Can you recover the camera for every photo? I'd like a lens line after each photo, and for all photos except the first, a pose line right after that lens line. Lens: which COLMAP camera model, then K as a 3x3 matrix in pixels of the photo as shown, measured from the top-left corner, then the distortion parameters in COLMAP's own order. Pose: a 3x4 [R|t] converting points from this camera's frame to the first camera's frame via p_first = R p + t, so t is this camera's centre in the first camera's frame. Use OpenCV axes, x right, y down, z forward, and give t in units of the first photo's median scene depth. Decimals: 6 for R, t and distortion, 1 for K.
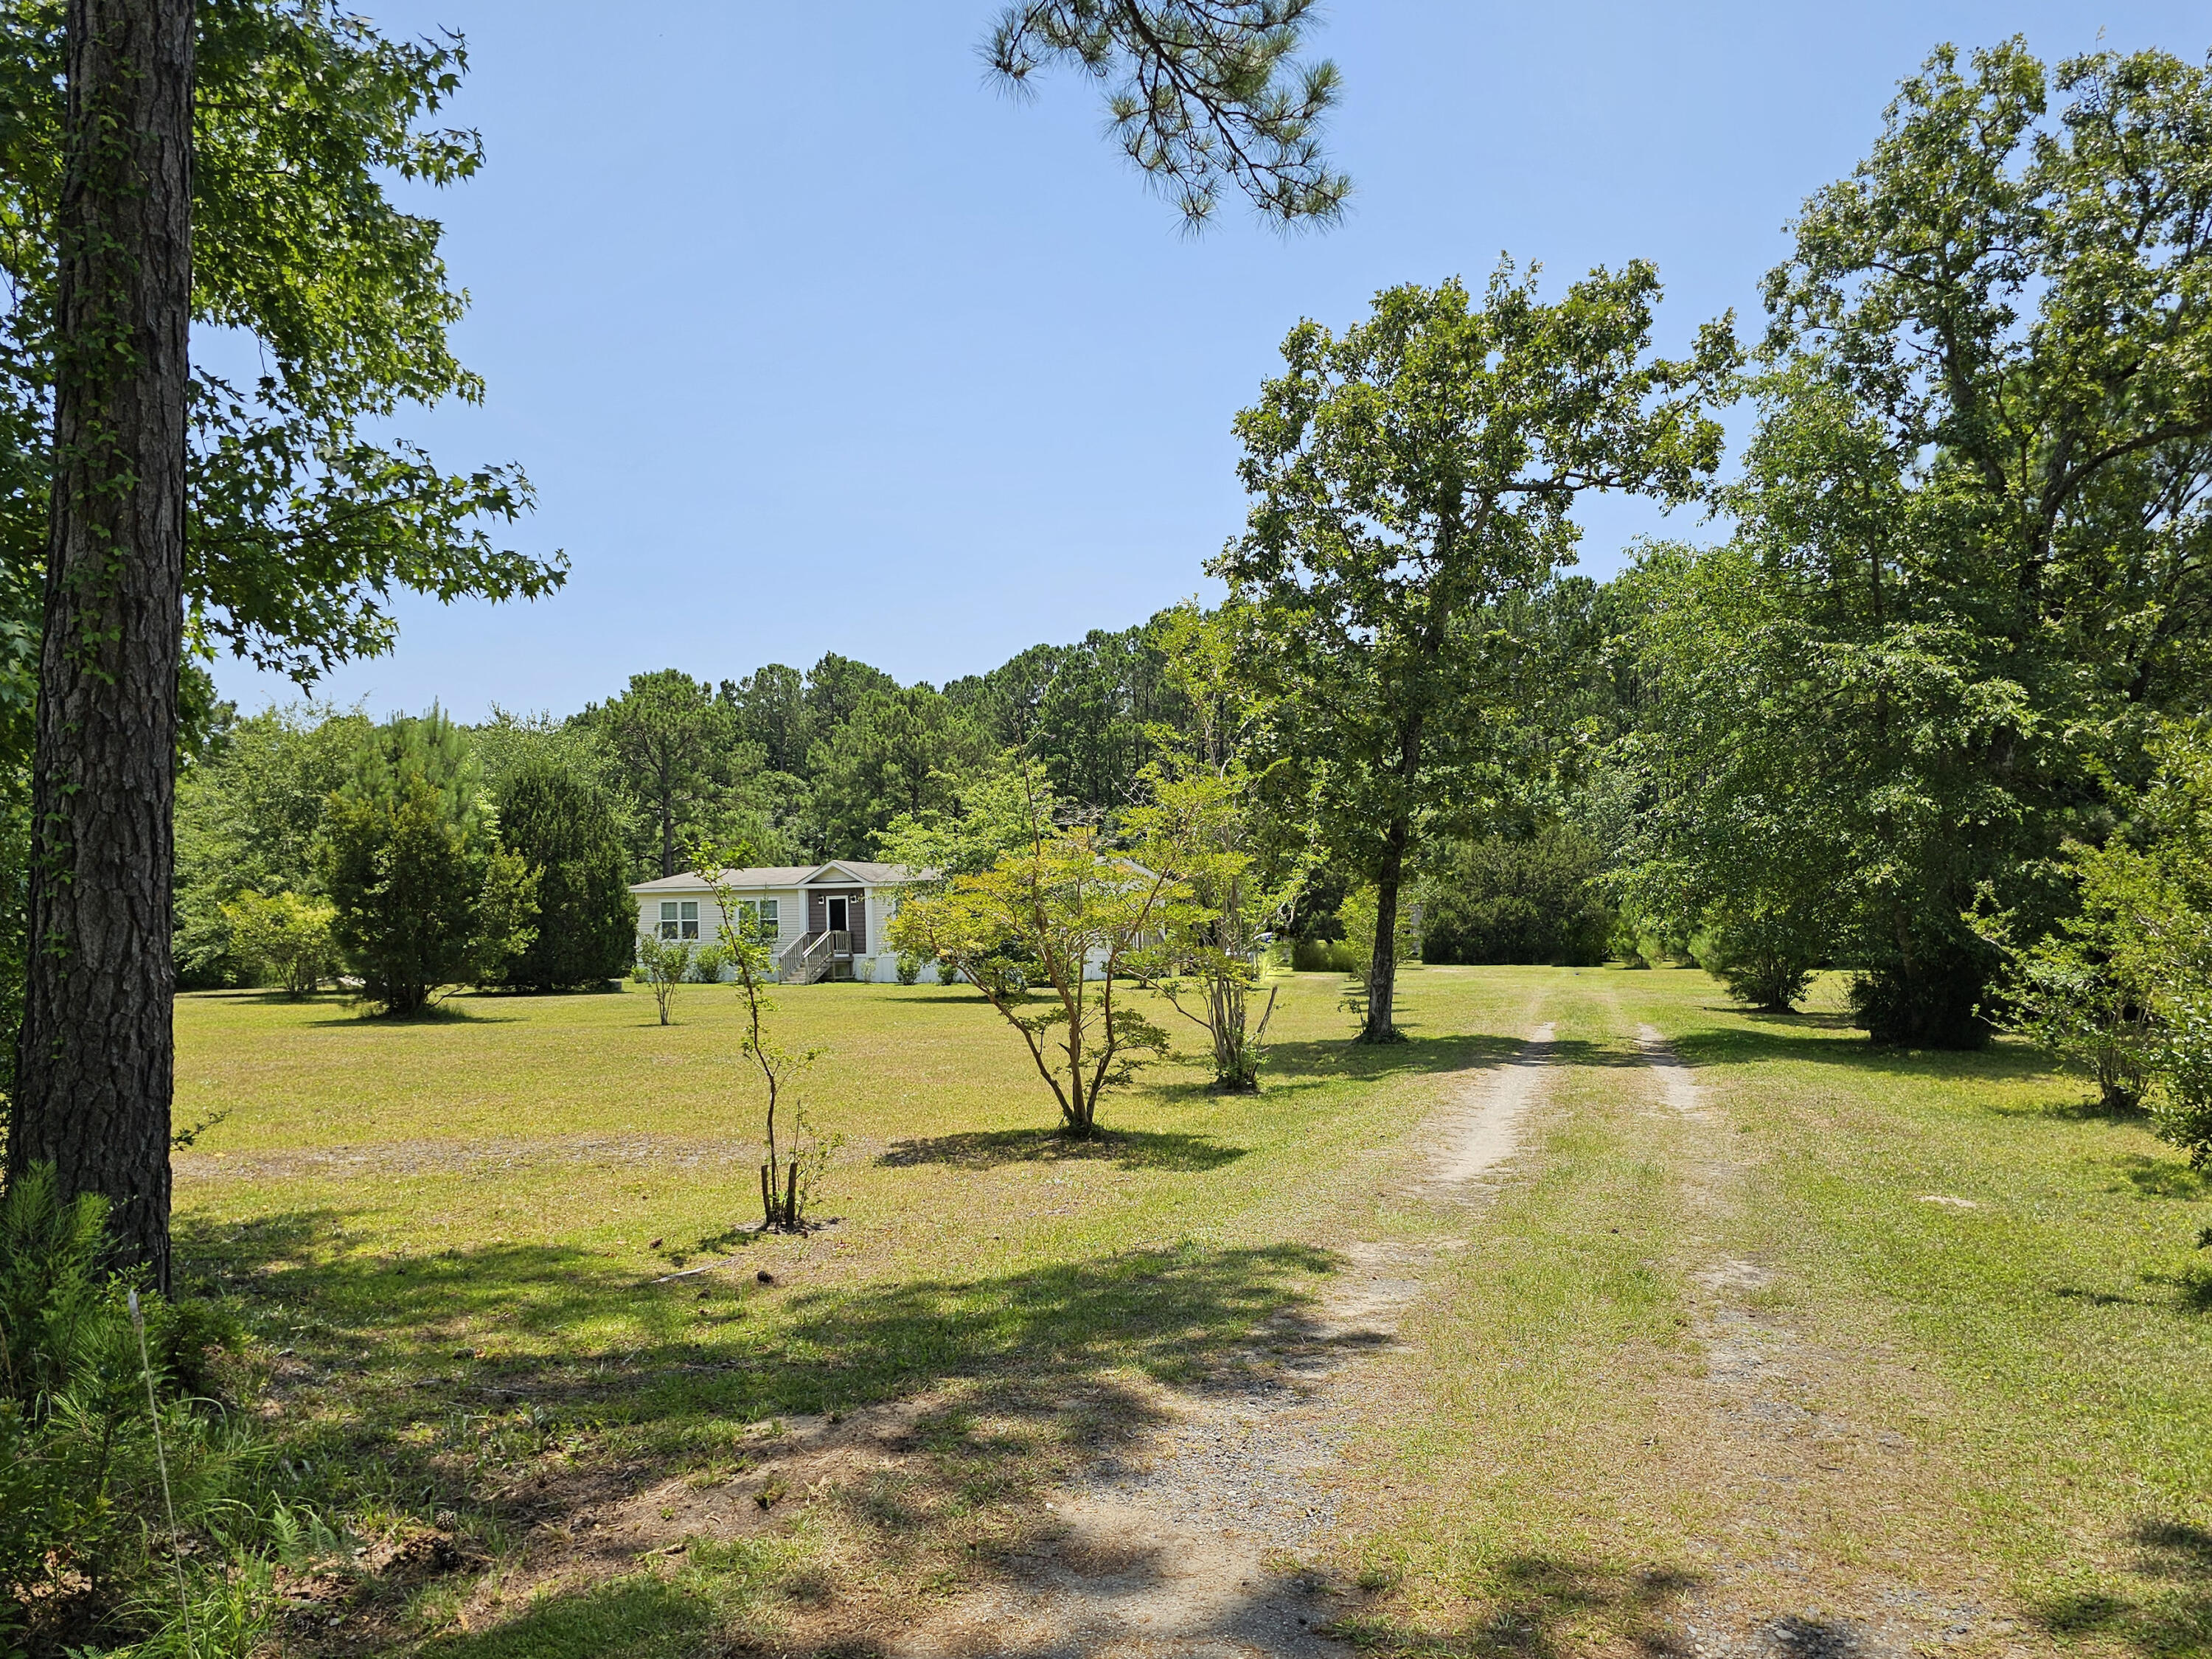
lens RADIAL K [[1481.4, 0, 1107.0], [0, 1481.4, 830.0], [0, 0, 1]] dist [0.000699, 0.000026]
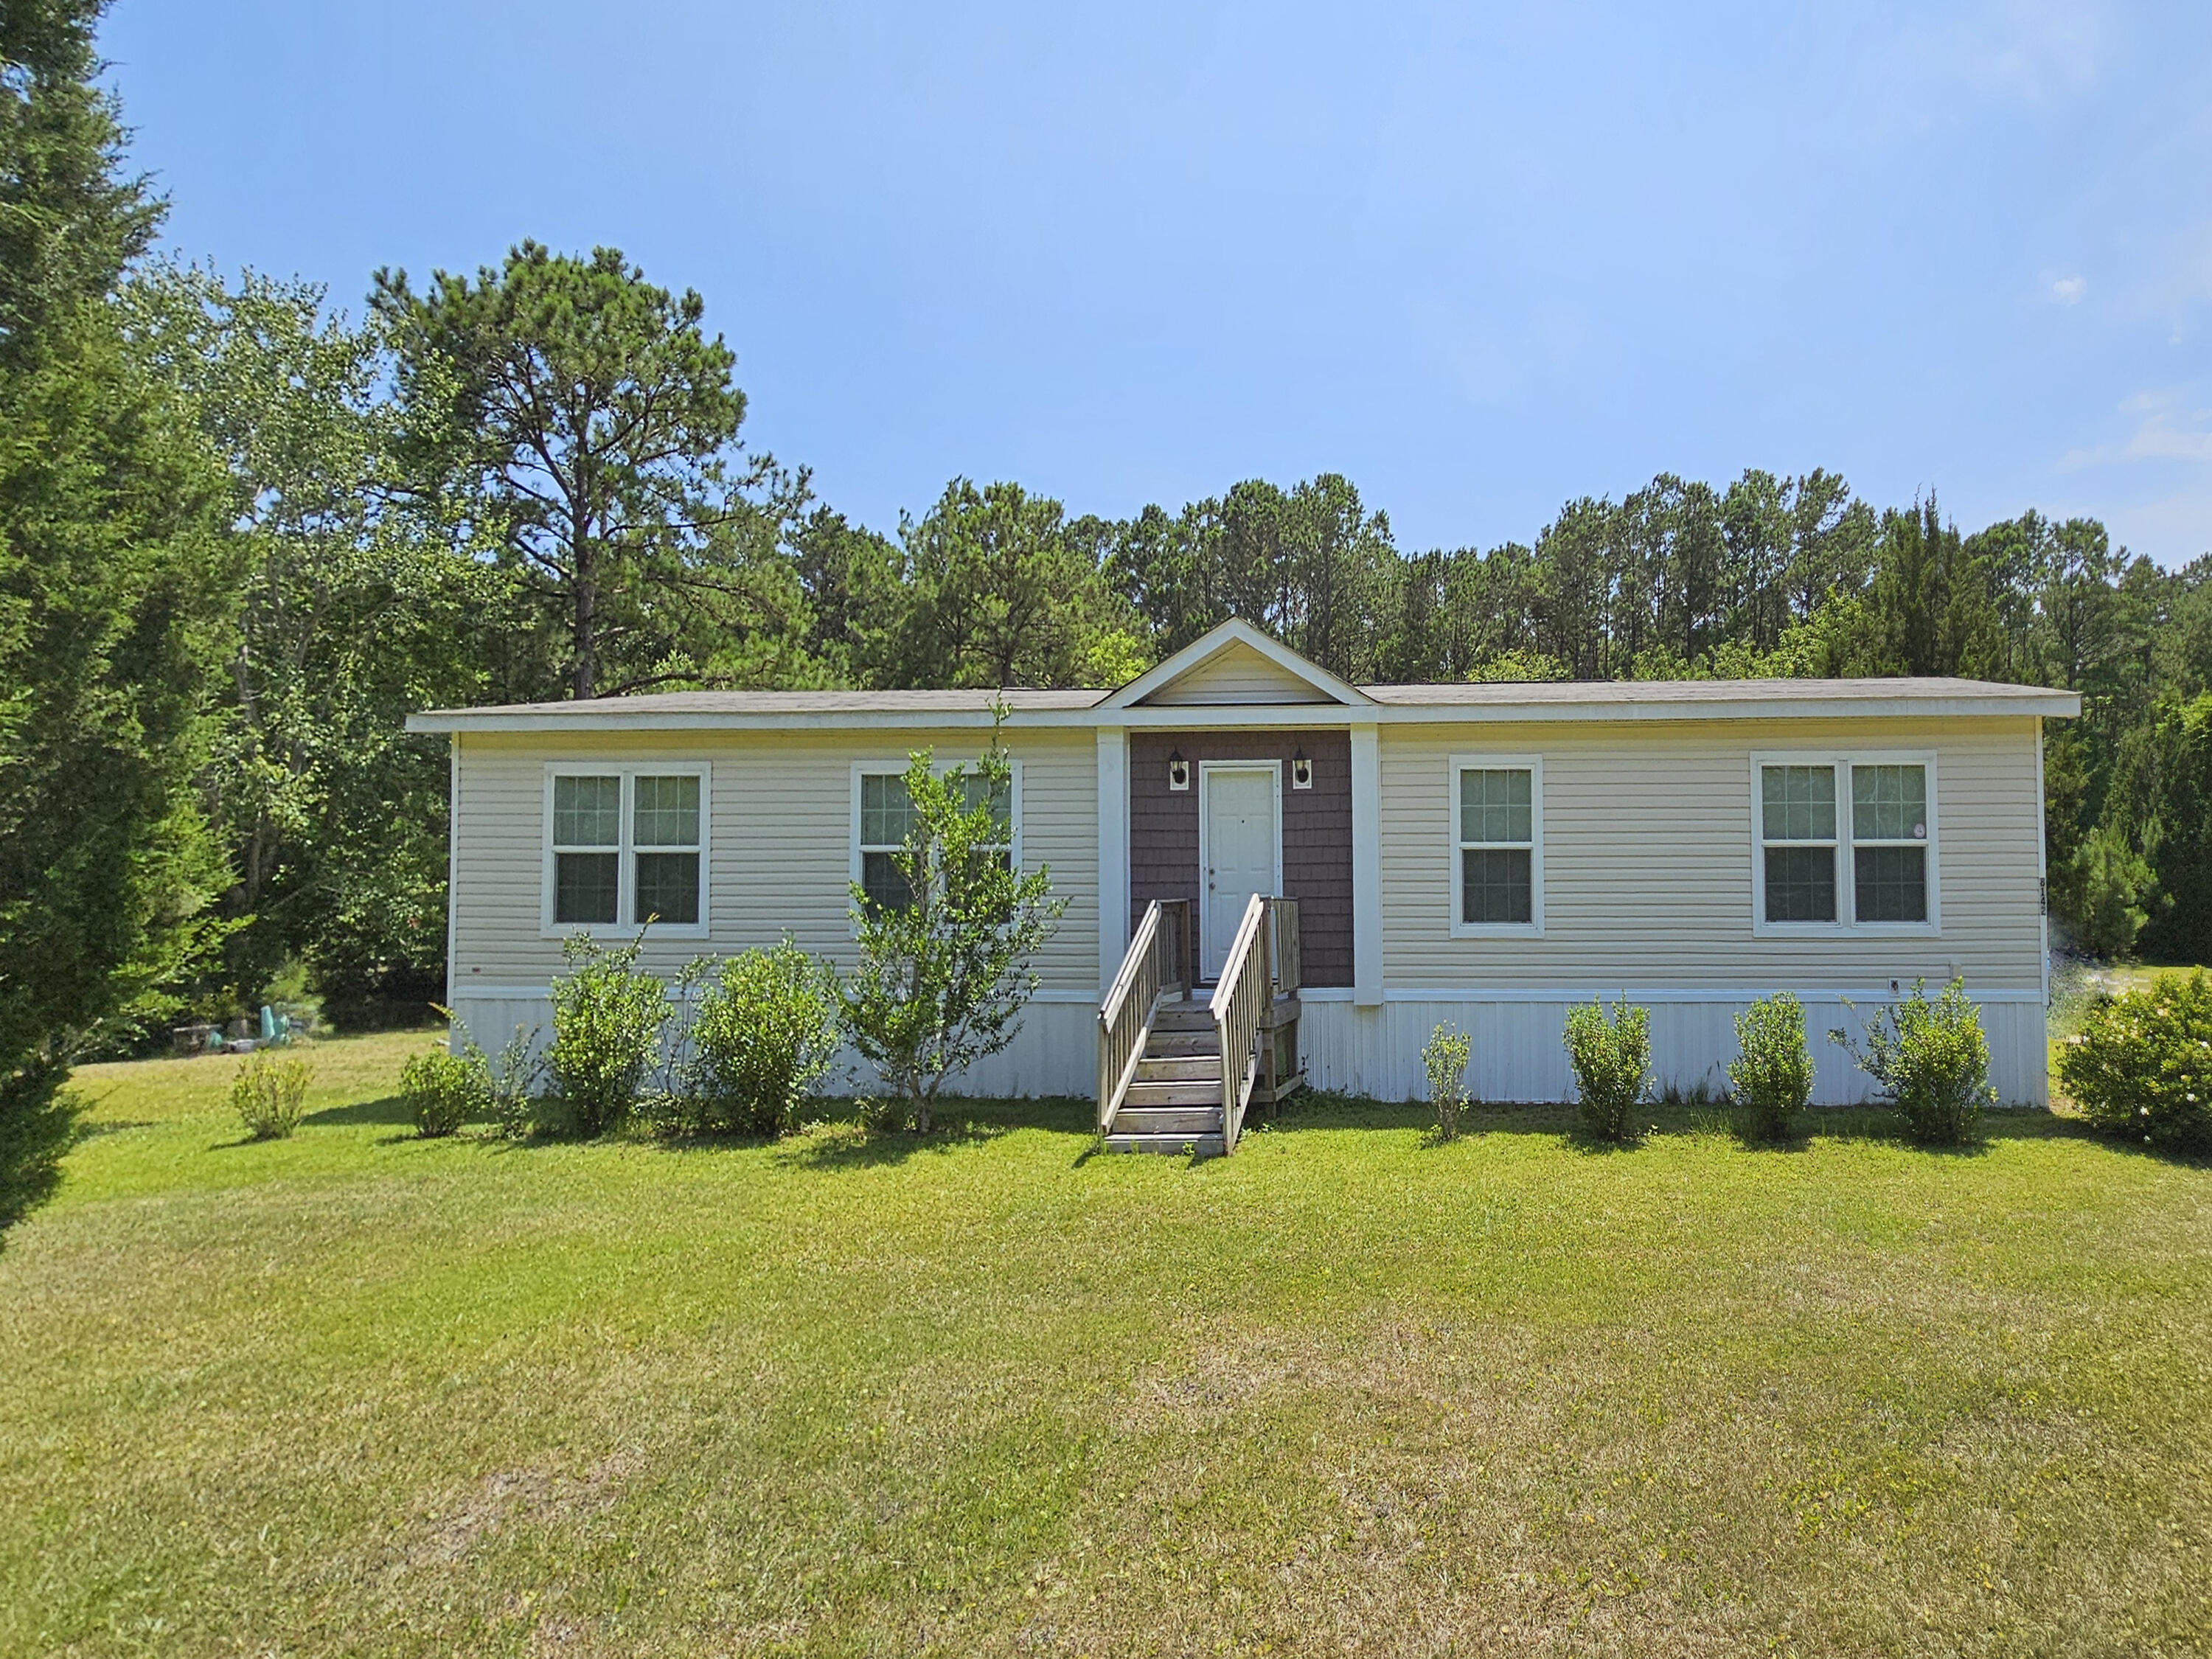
lens RADIAL K [[888.4, 0, 1104.4], [0, 888.4, 828.5], [0, 0, 1]] dist [-0.000029, 0.000000]
pose [[0.992383, 0.003892, -0.123125, -0.188621], [-0.006331, 0.999791, -0.019424, 0.059452], [0.123024, 0.020055, 0.992201, 0.853892]]
